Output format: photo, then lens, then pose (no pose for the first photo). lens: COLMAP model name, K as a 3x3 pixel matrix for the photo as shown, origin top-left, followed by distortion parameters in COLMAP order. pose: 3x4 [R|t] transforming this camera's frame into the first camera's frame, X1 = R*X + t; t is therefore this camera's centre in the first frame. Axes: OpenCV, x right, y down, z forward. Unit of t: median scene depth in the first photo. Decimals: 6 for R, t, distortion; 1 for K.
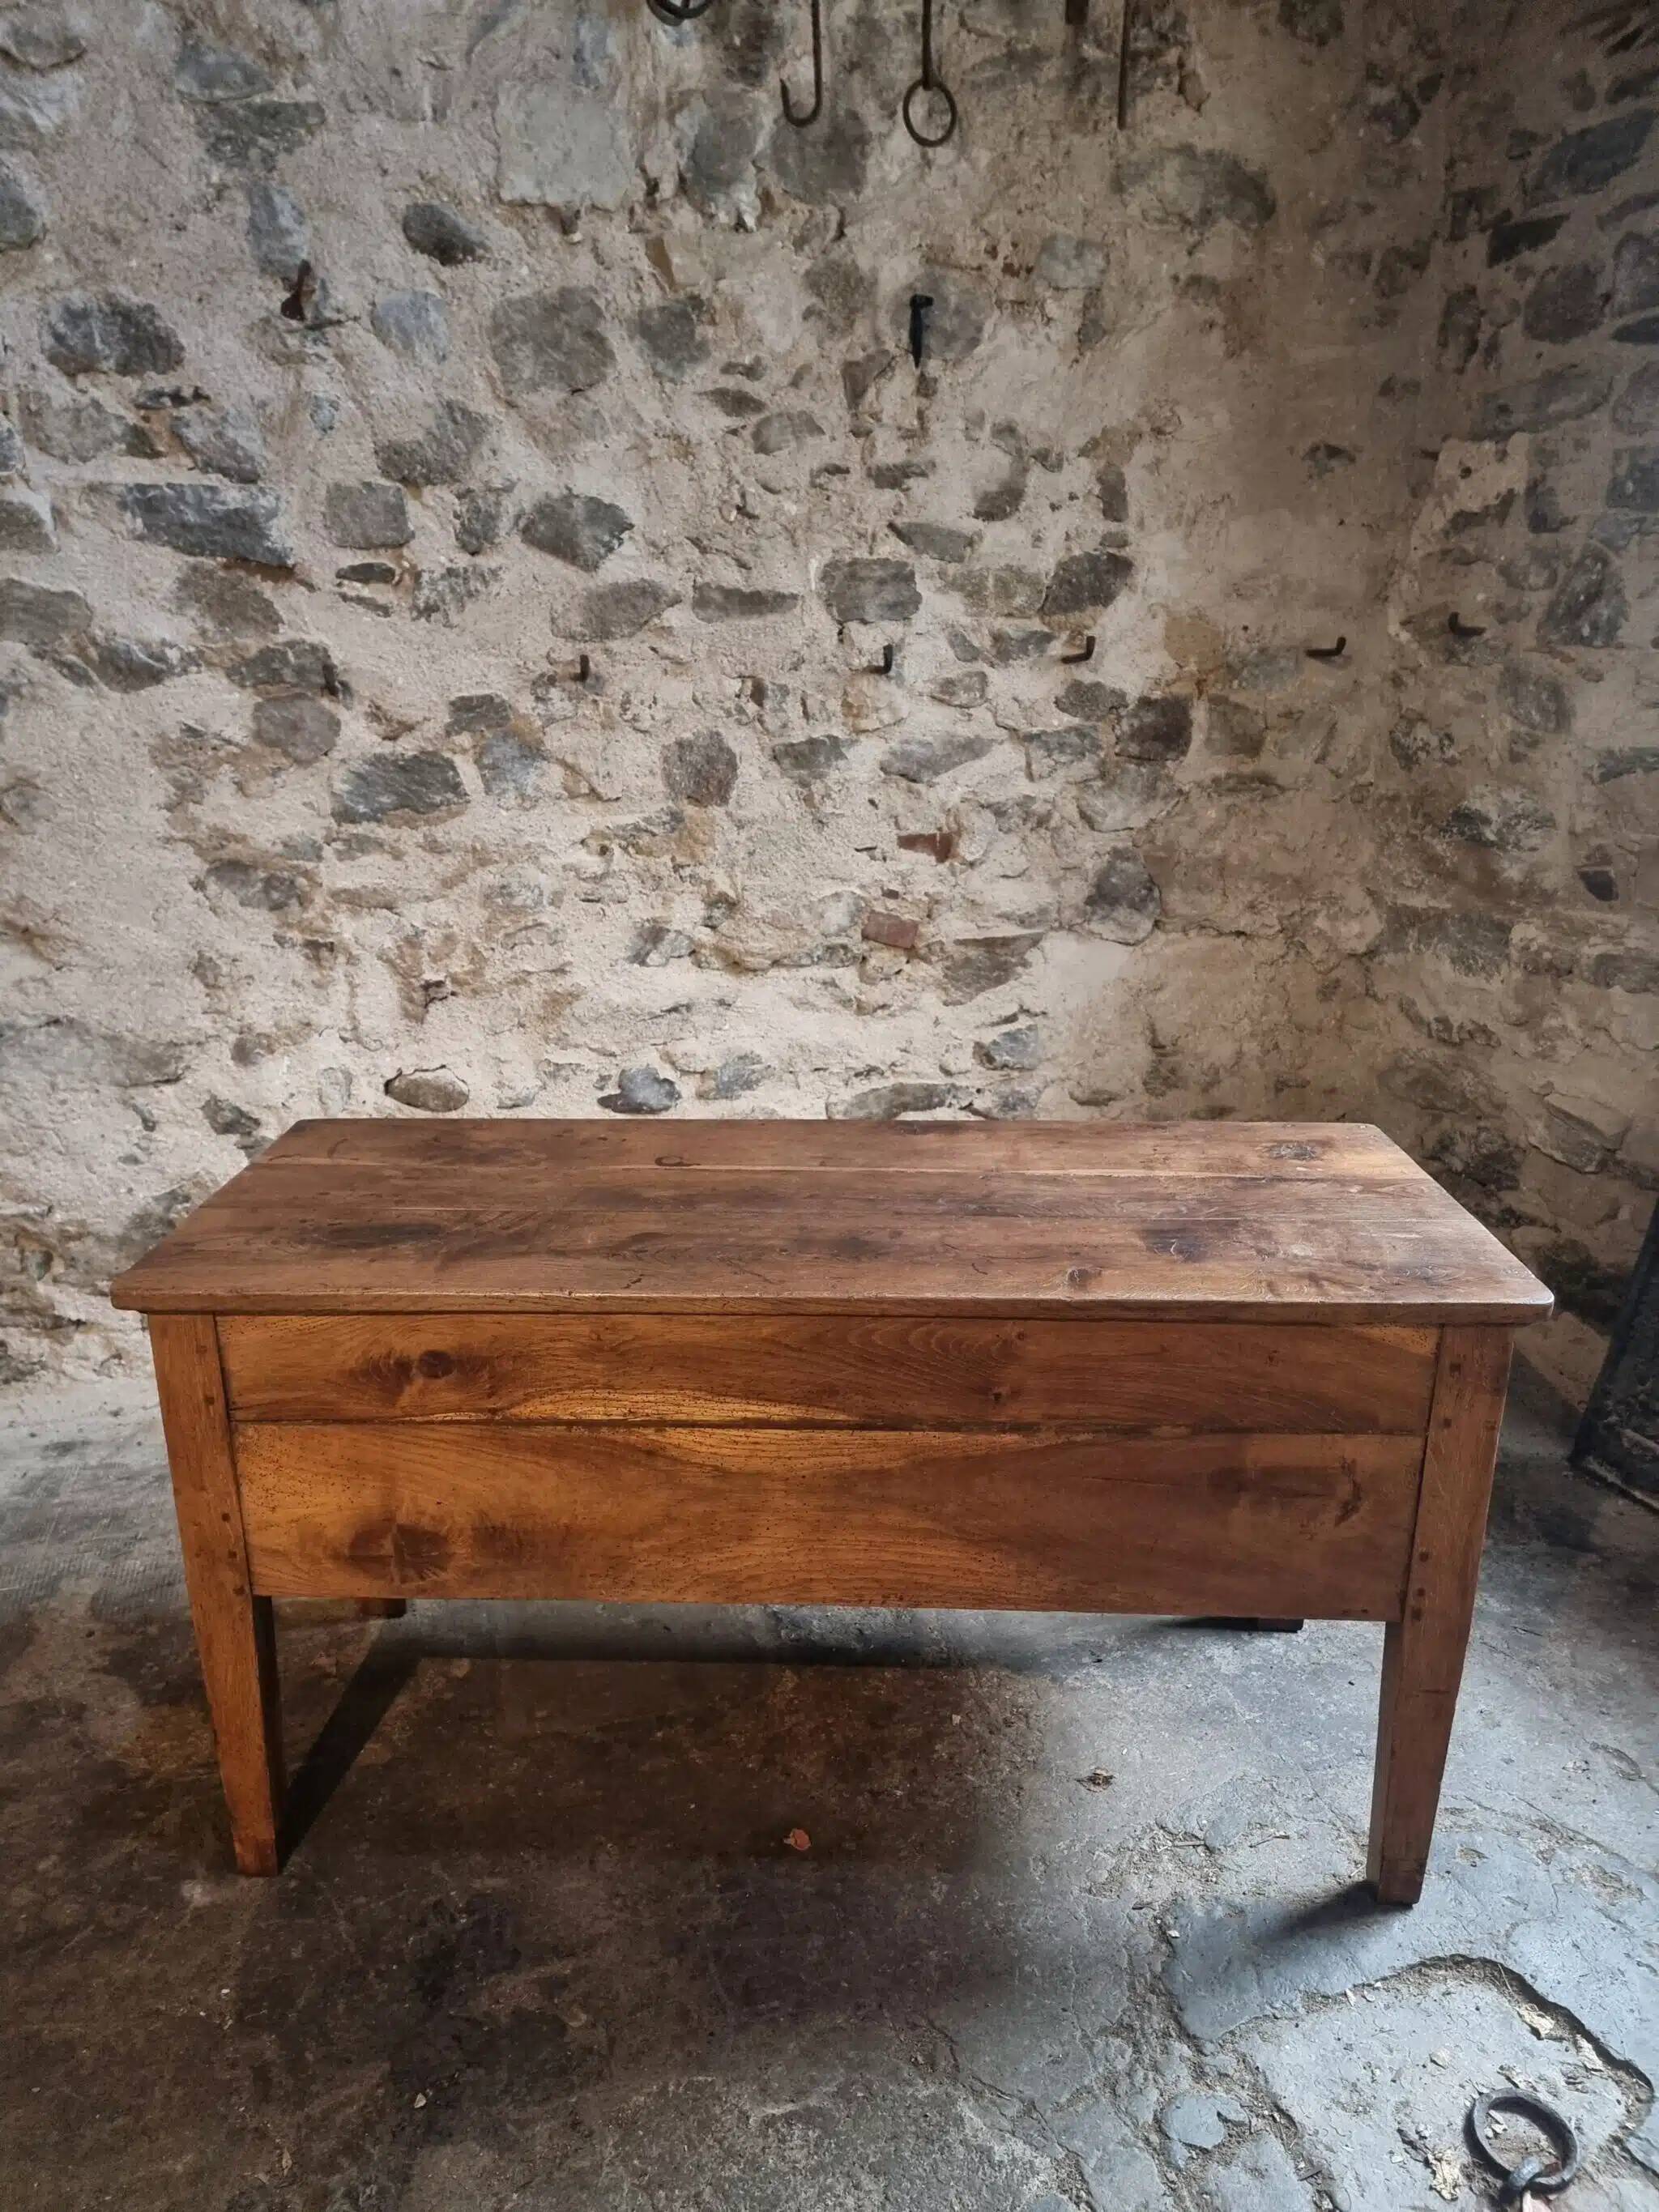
lens RADIAL K [[1534.0, 0, 809.3], [0, 1534.0, 1141.7], [0, 0, 1]] dist [0.085088, -0.071154]
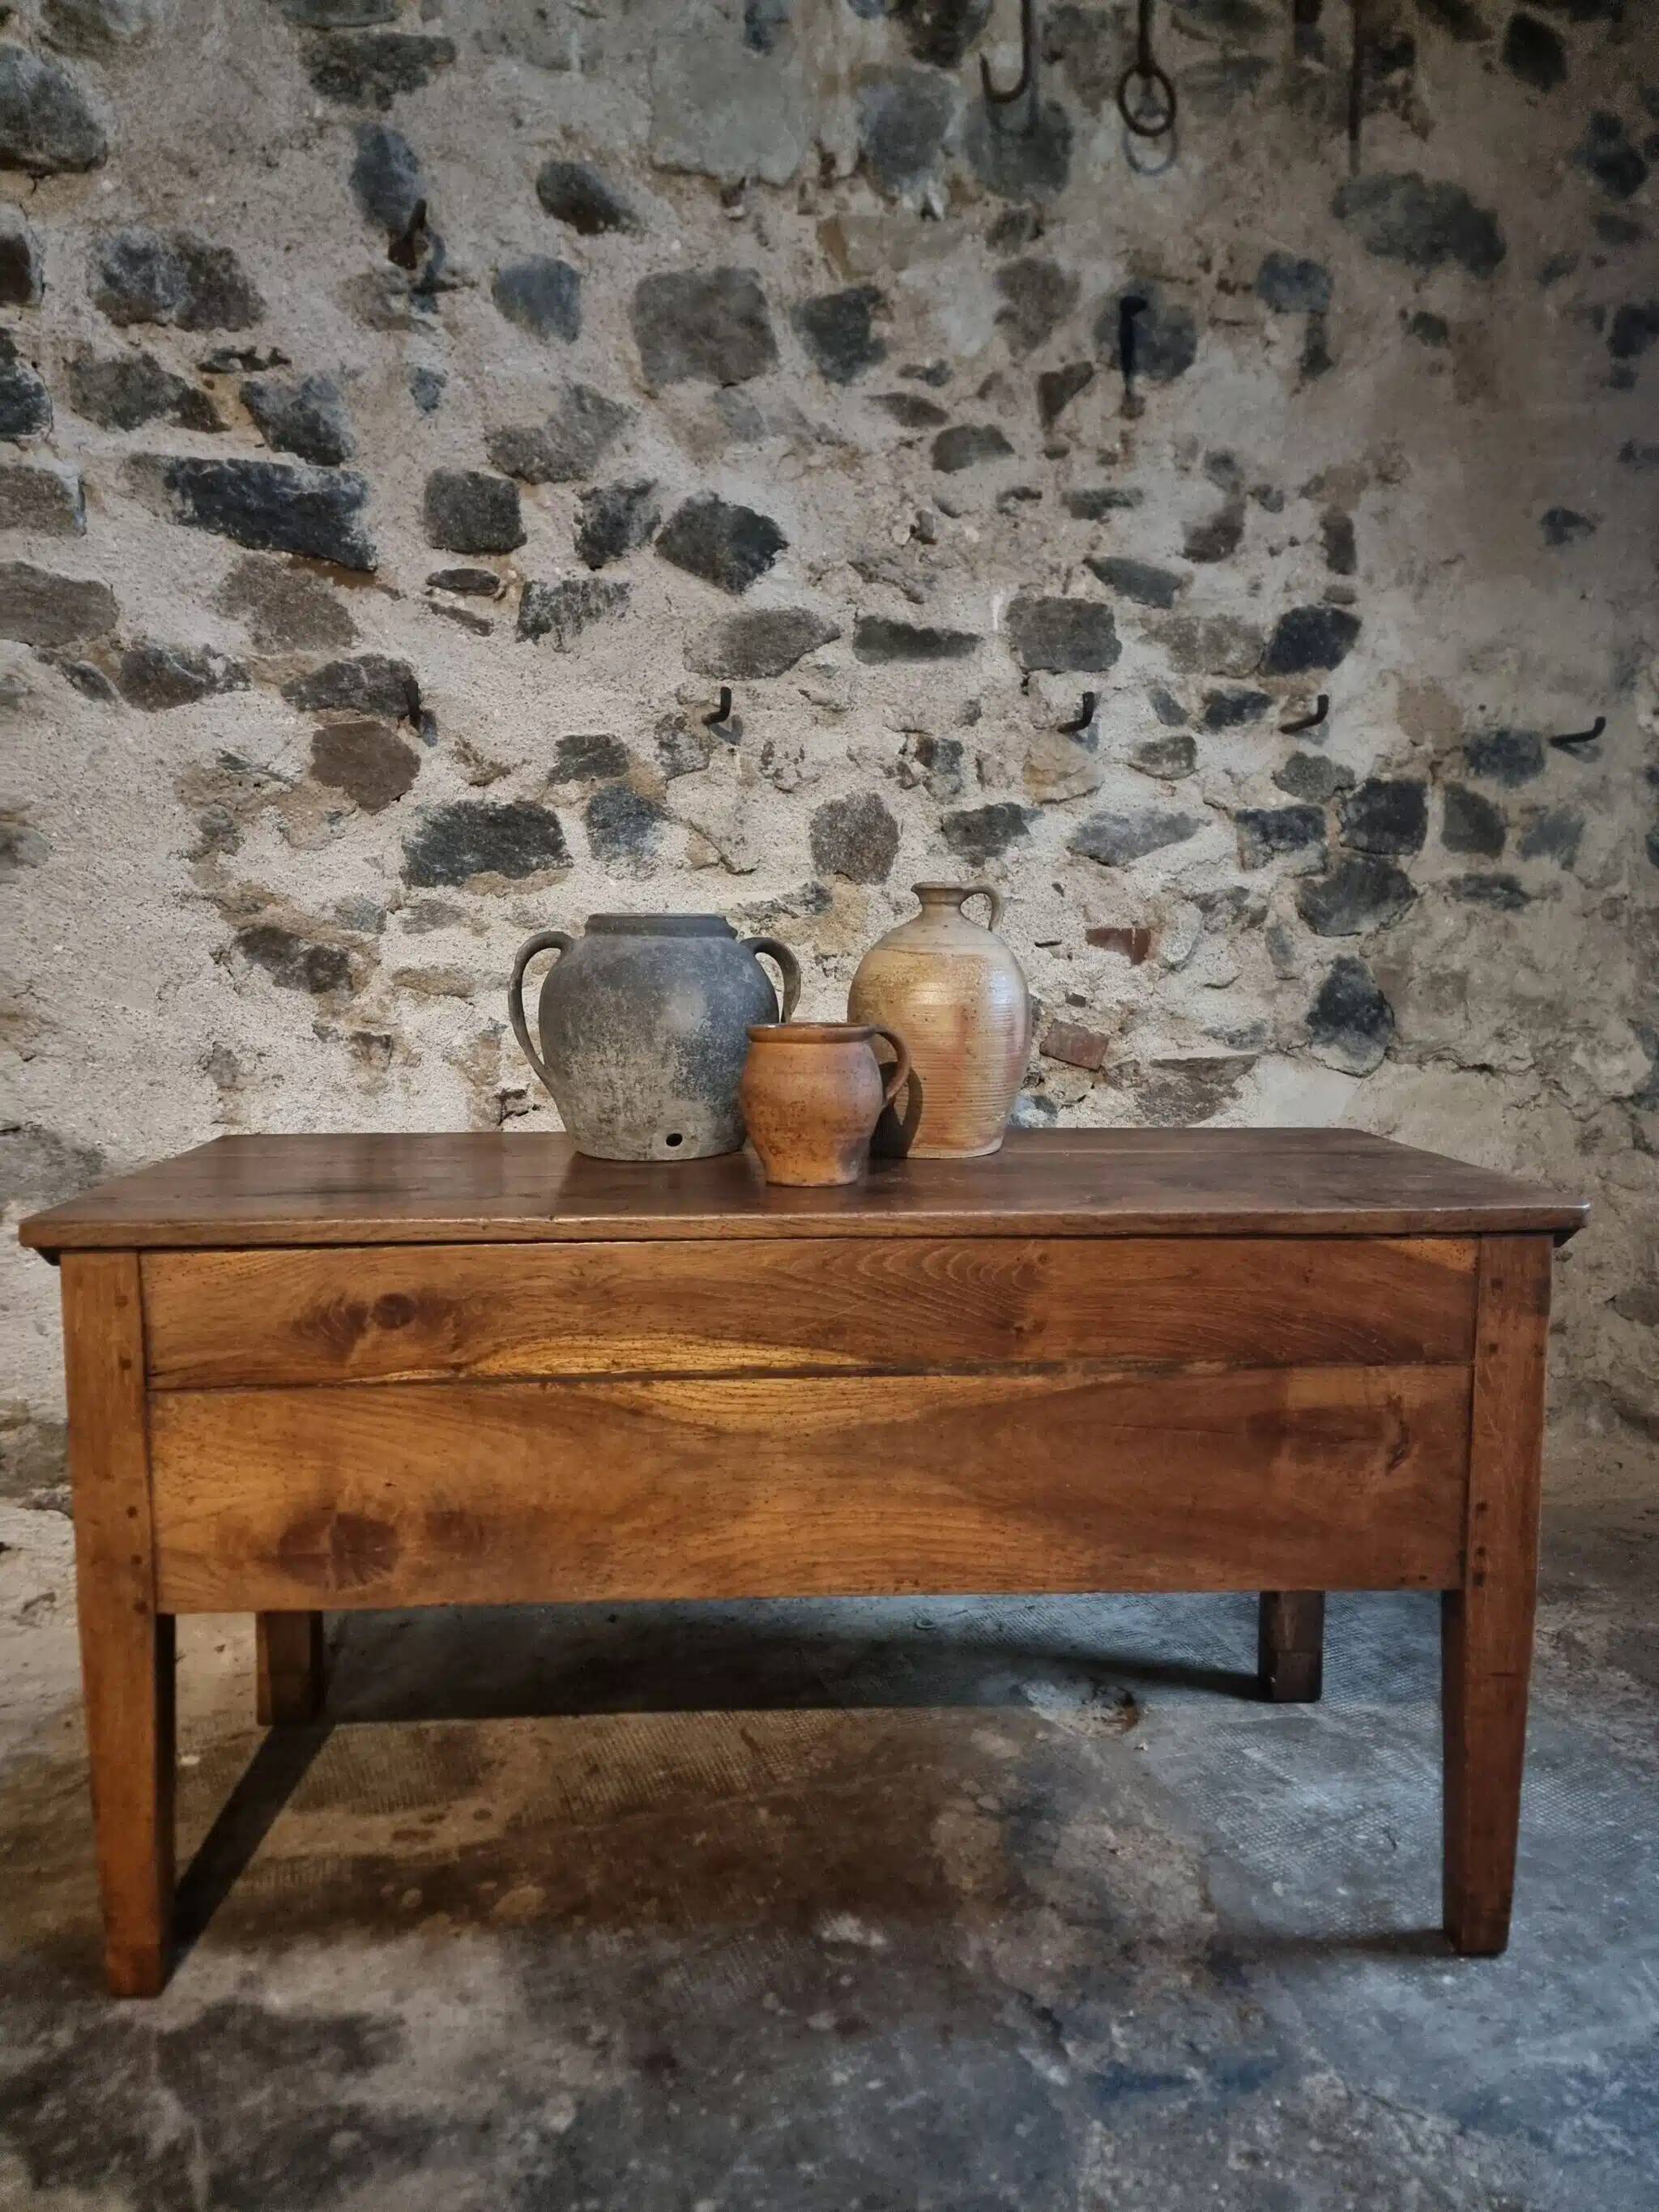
lens RADIAL K [[1525.0, 0, 820.0], [0, 1525.0, 1099.7], [0, 0, 1]] dist [0.083965, -0.084793]
pose [[0.999741, 0.010672, 0.020125, -0.106909], [-0.006642, 0.981642, -0.190616, 0.048250], [-0.021790, 0.190432, 0.981458, 0.246118]]
